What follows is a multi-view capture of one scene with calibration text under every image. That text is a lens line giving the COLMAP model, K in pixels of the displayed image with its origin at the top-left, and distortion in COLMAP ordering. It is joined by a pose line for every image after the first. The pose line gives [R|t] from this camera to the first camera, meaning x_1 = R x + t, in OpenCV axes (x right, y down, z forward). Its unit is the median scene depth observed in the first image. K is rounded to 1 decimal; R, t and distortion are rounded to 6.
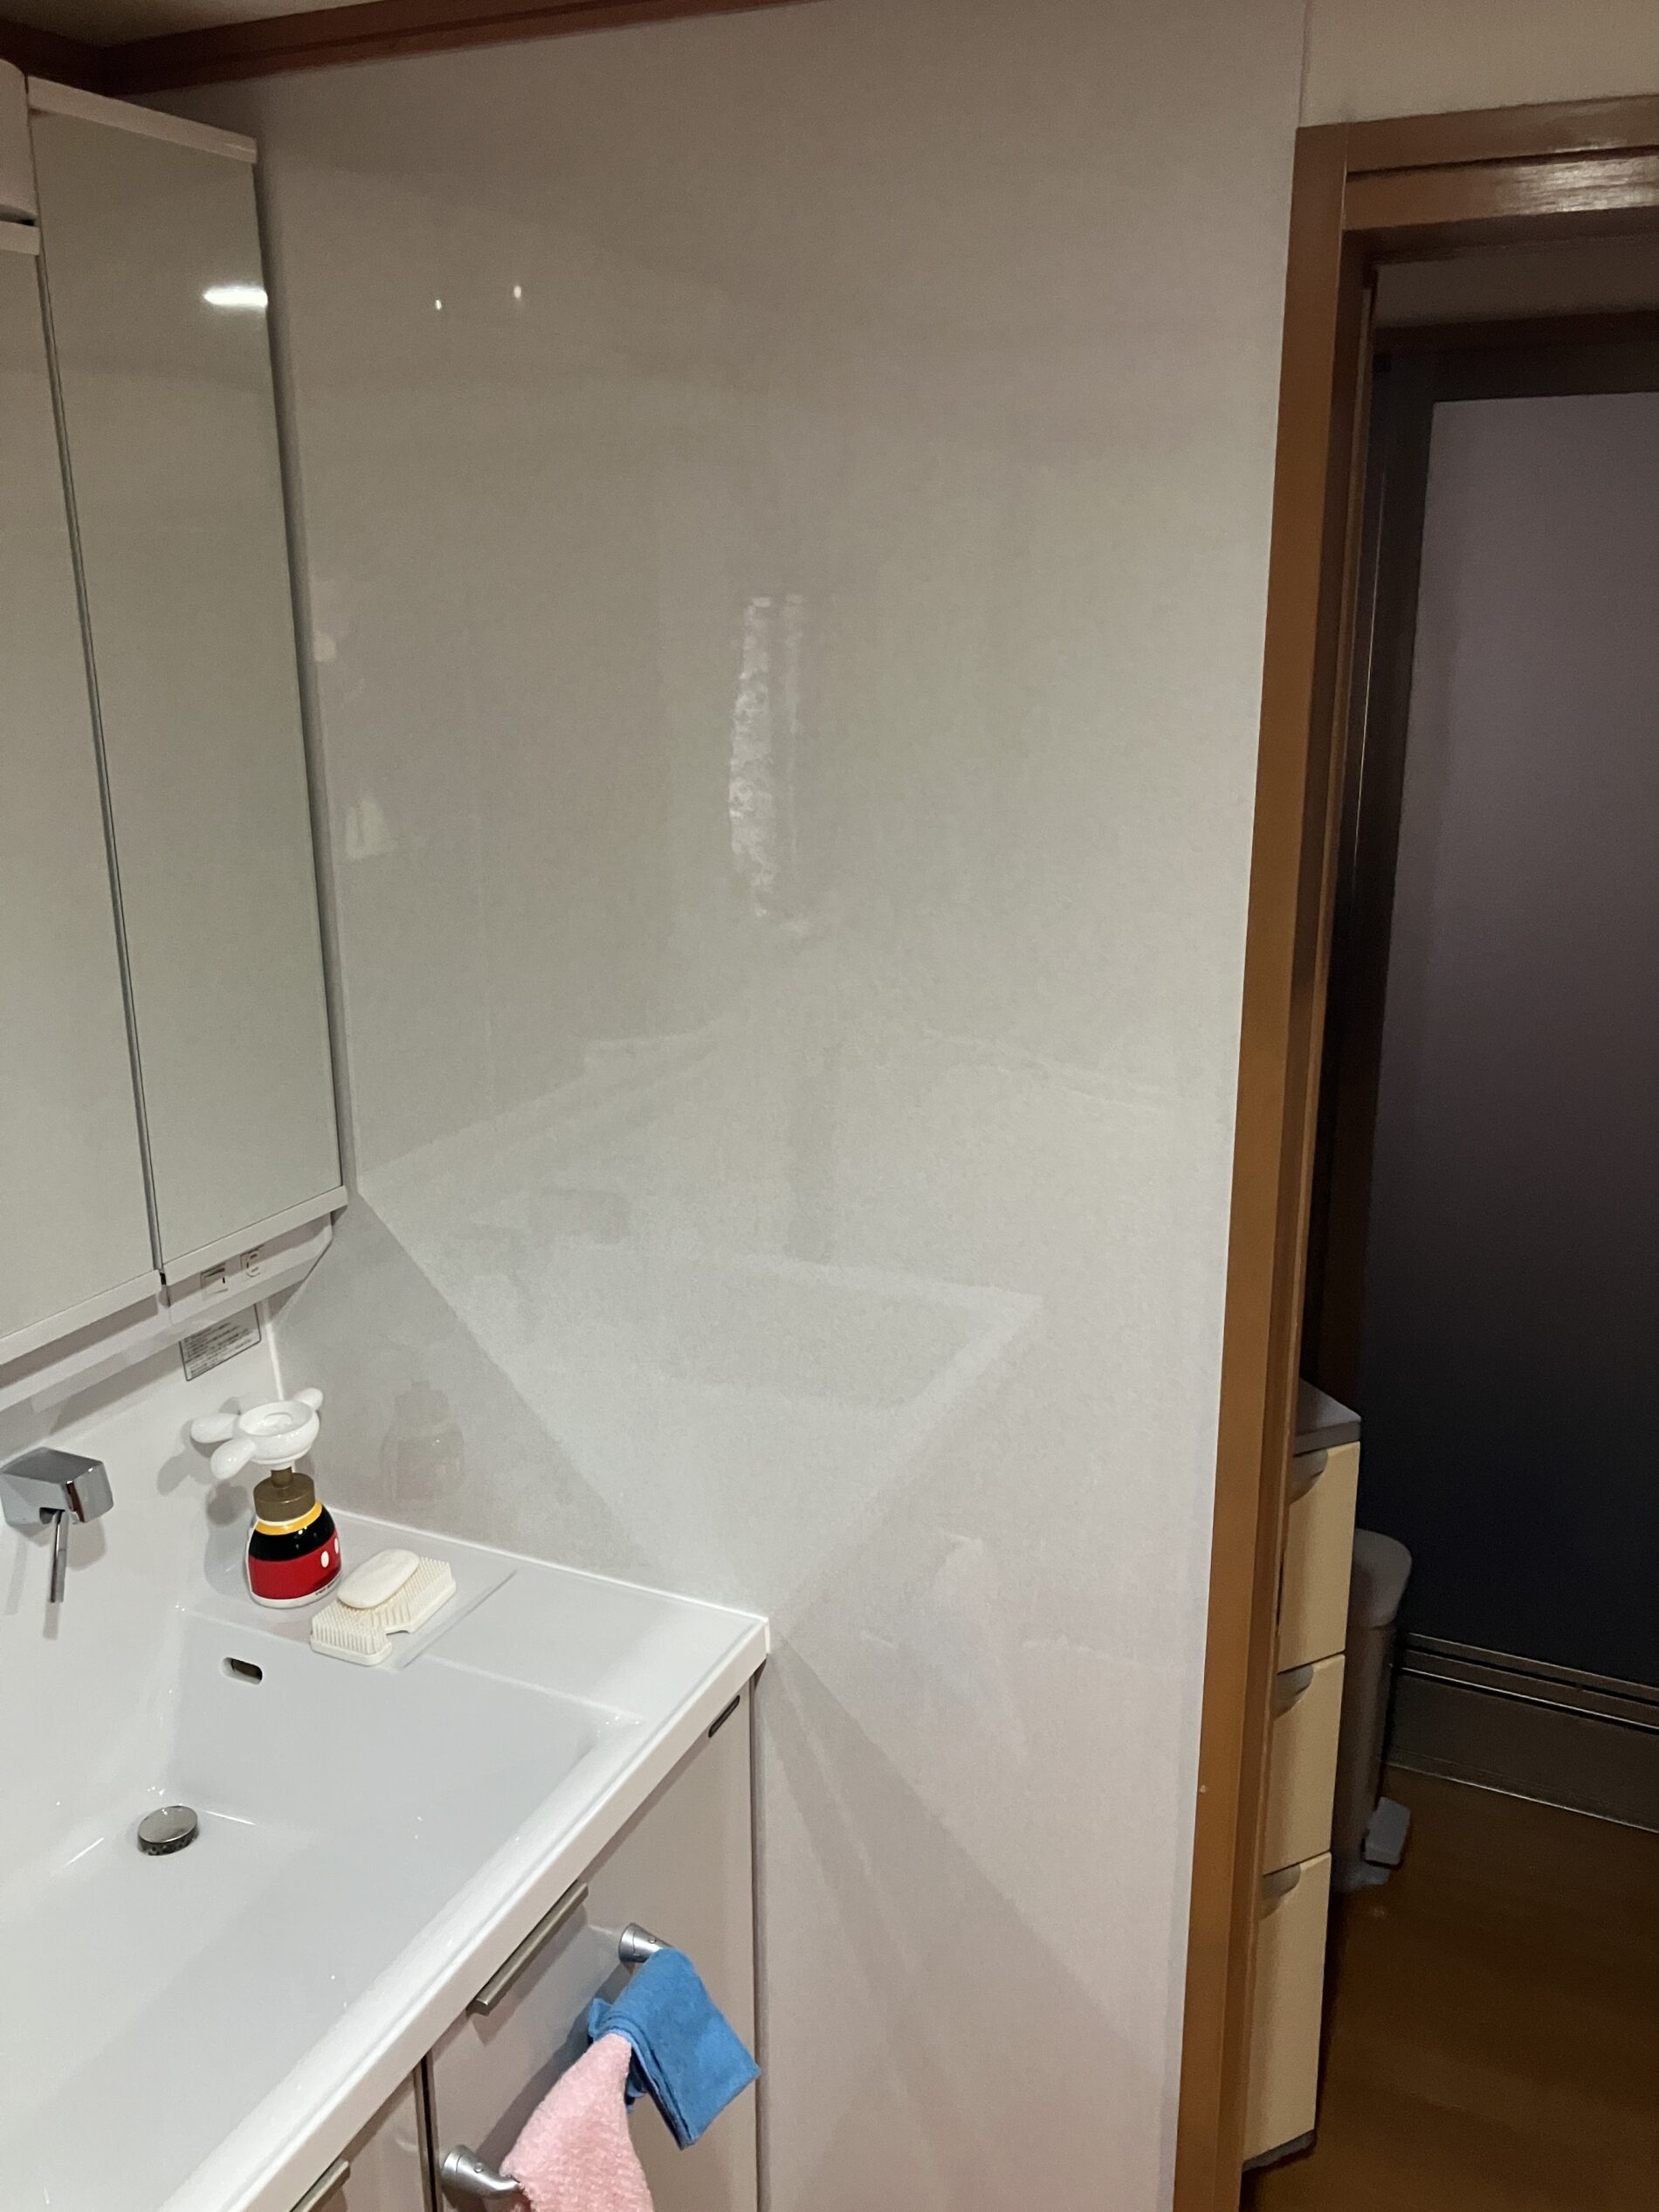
lens RADIAL K [[1865.1, 0, 829.5], [0, 1865.1, 1106.0], [0, 0, 1]] dist [0.032318, 0.005251]
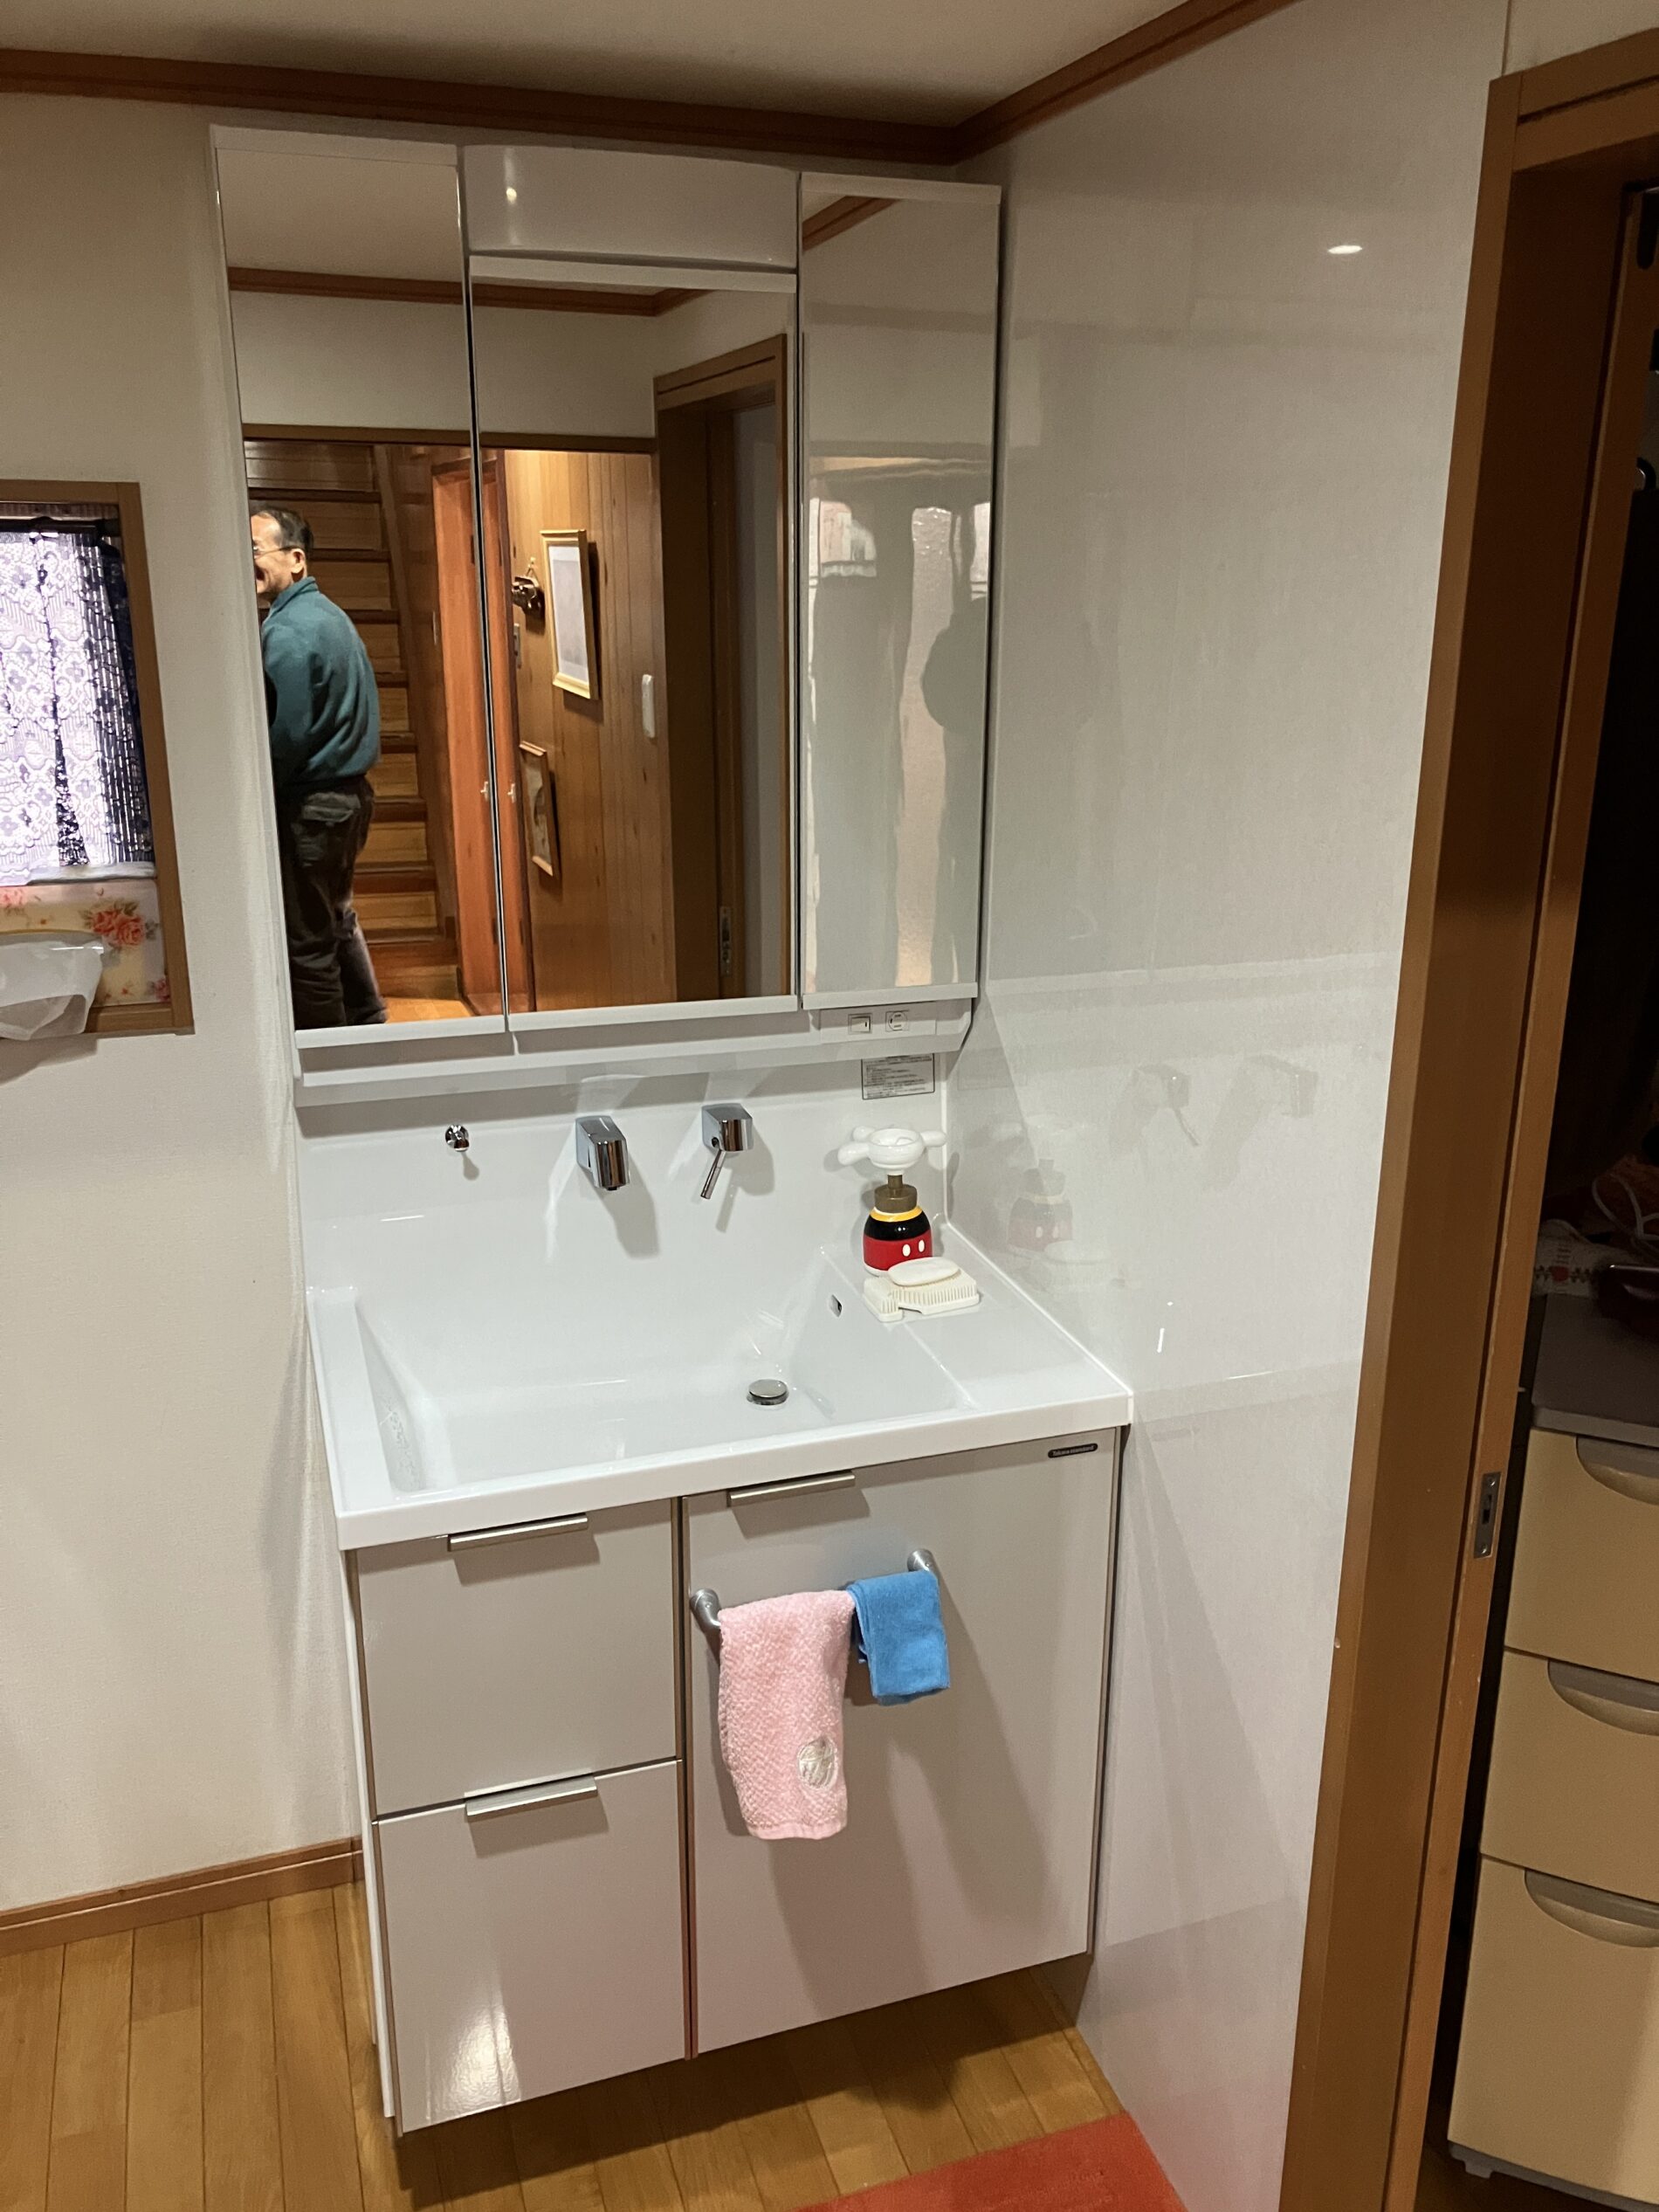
lens RADIAL K [[1799.8, 0, 836.6], [0, 1799.8, 1120.4], [0, 0, 1]] dist [0.009659, -0.009966]
pose [[0.689052, 0.235638, -0.685334, 0.565007], [-0.215827, 0.969476, 0.116336, 0.010953], [0.691828, 0.067752, 0.718877, 0.028737]]
